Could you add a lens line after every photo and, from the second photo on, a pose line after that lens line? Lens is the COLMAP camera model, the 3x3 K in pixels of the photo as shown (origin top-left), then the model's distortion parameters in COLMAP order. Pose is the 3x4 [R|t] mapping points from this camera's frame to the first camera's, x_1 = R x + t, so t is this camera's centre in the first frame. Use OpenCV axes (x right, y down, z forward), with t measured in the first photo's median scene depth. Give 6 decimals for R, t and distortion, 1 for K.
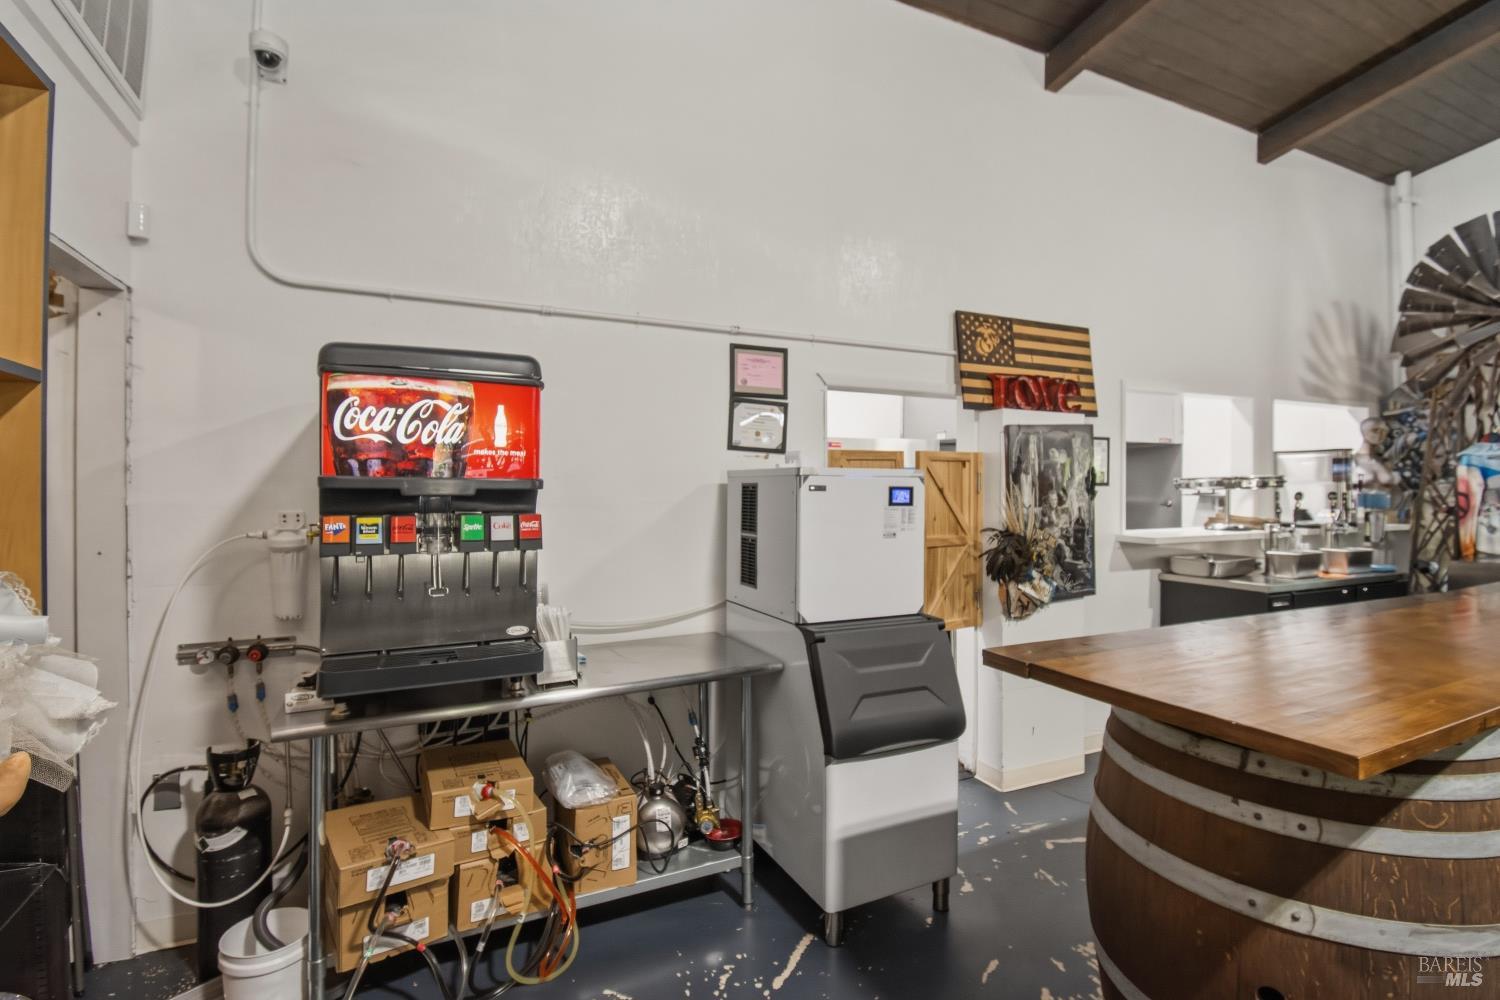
lens RADIAL K [[686.7, 0, 719.8], [0, 686.7, 493.7], [0, 0, 1]] dist [-0.007148, -0.009577]
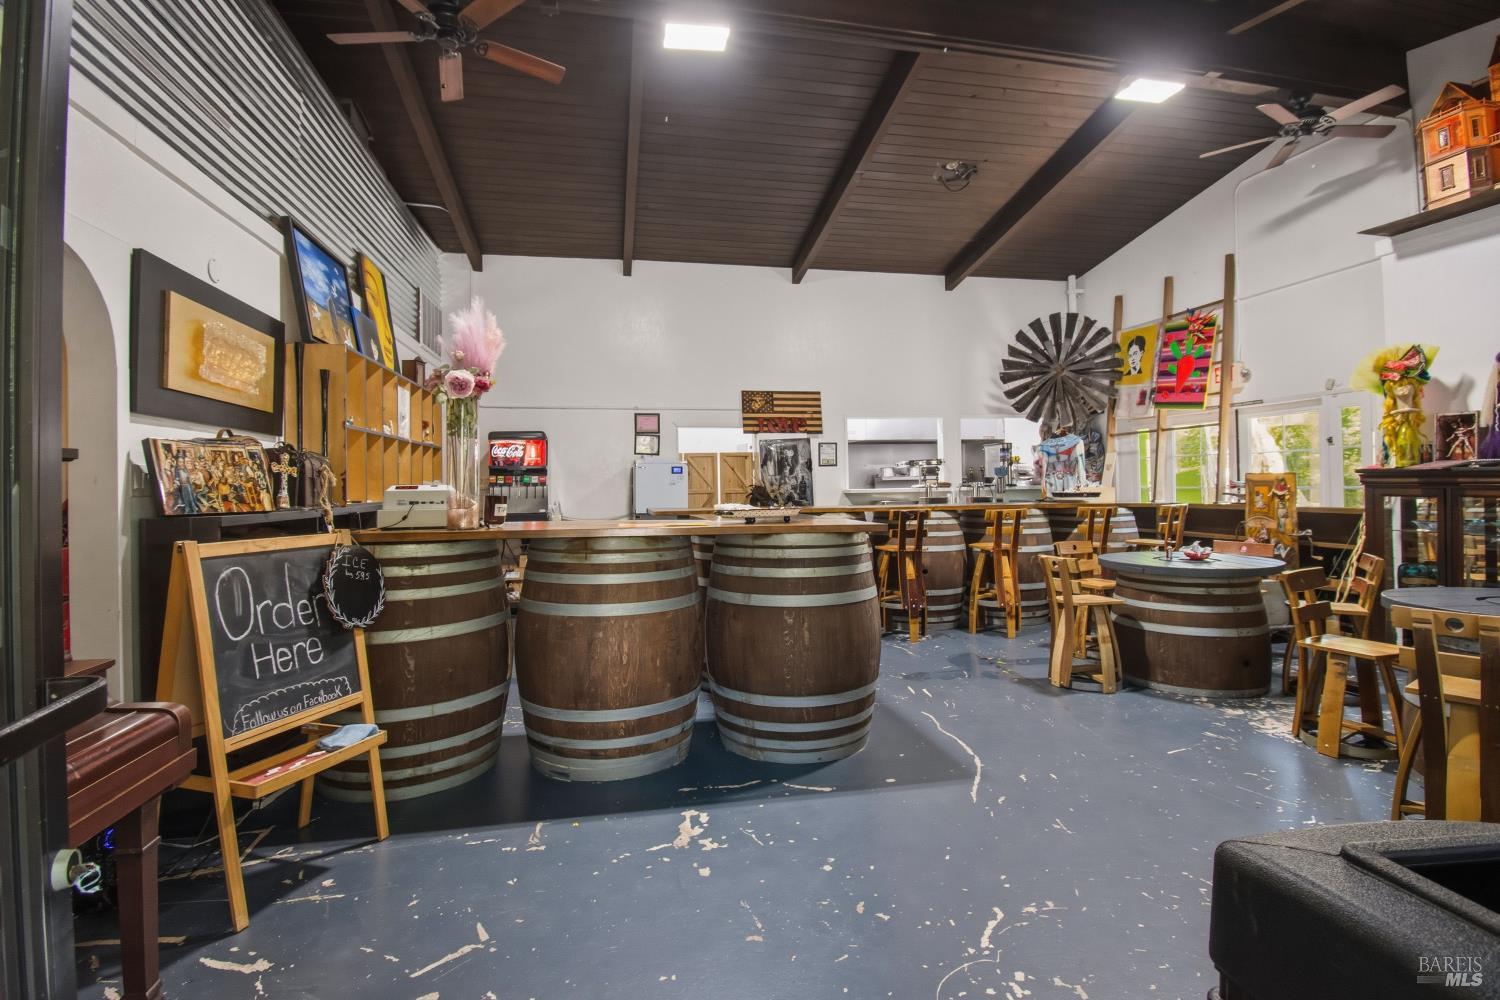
lens RADIAL K [[686.7, 0, 724.0], [0, 686.7, 484.7], [0, 0, 1]] dist [-0.007148, -0.009577]
pose [[0.972525, -0.014539, -0.232345, 0.810401], [0.013267, 0.999887, -0.007035, 0.062715], [0.232422, 0.003759, 0.972608, -1.242142]]
